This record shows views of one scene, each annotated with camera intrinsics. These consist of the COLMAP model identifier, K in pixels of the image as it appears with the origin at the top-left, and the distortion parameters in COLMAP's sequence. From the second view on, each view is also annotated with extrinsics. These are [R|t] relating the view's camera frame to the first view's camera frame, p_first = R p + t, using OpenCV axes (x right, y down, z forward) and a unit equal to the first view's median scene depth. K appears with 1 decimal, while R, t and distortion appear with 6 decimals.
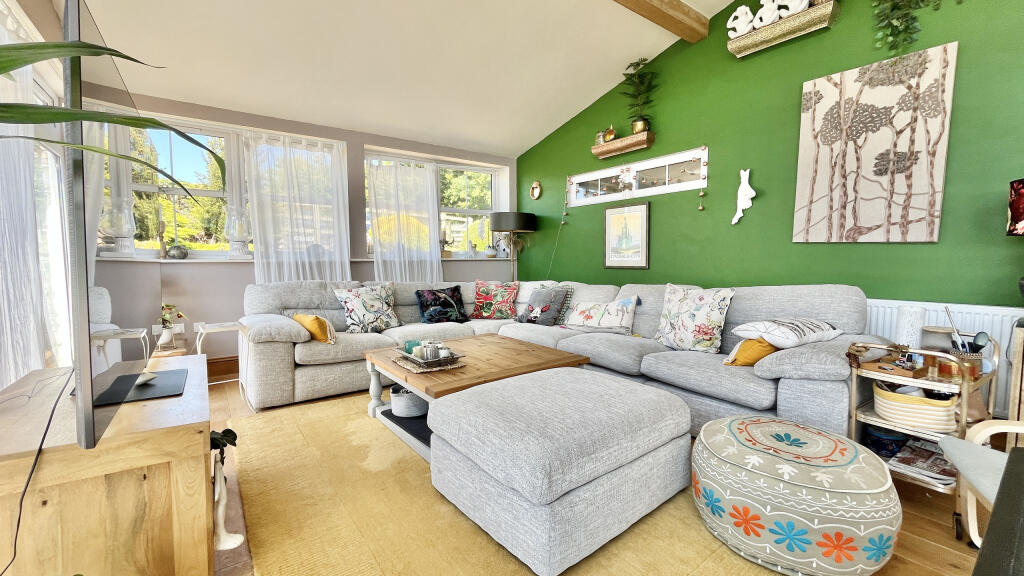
lens RADIAL K [[415.7, 0, 512.0], [0, 415.7, 288.0], [0, 0, 1]] dist [-0.002067, -0.000090]
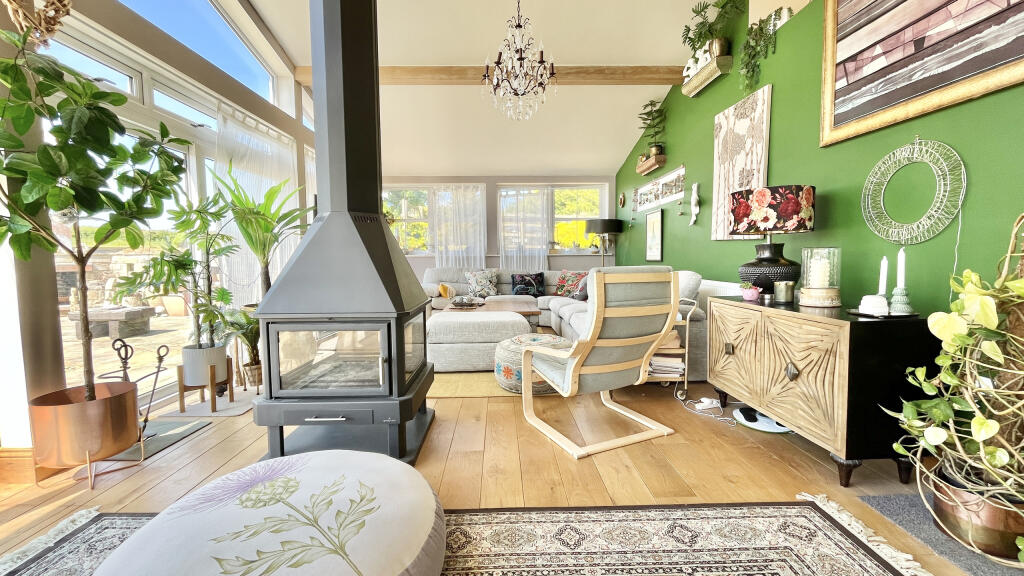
lens RADIAL K [[415.7, 0, 512.0], [0, 415.7, 288.0], [0, 0, 1]] dist [-0.002067, -0.000090]
pose [[0.819311, 0.042510, -0.571771, 0.683017], [-0.038969, 0.999070, 0.018439, 0.028318], [0.572023, 0.007173, 0.820206, -0.299755]]
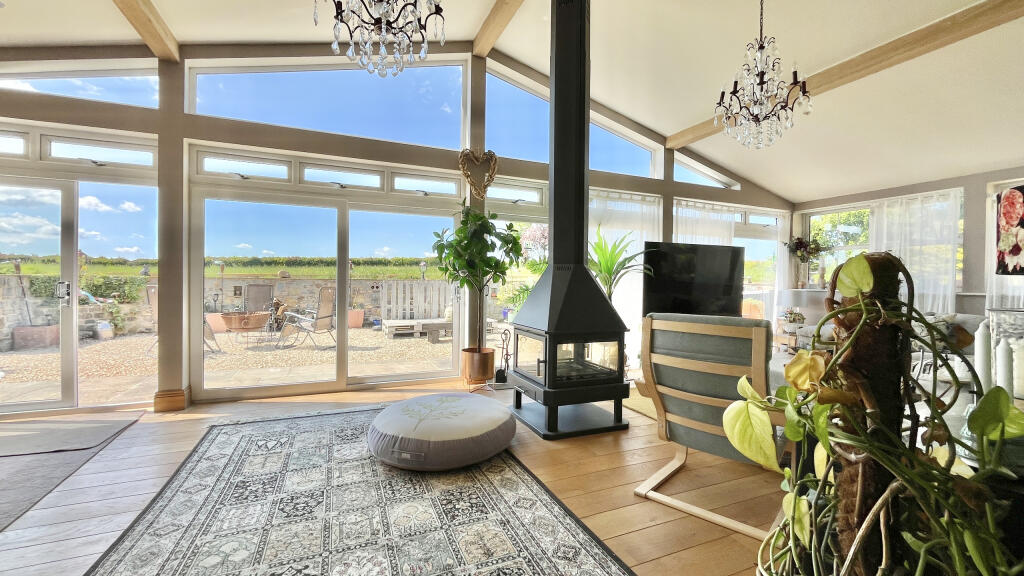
lens RADIAL K [[415.7, 0, 512.0], [0, 415.7, 288.0], [0, 0, 1]] dist [-0.002067, -0.000090]
pose [[-0.228138, 0.017950, -0.973463, 1.019312], [-0.082515, 0.995876, 0.037701, -0.026567], [0.970126, 0.088927, -0.225716, 0.112259]]
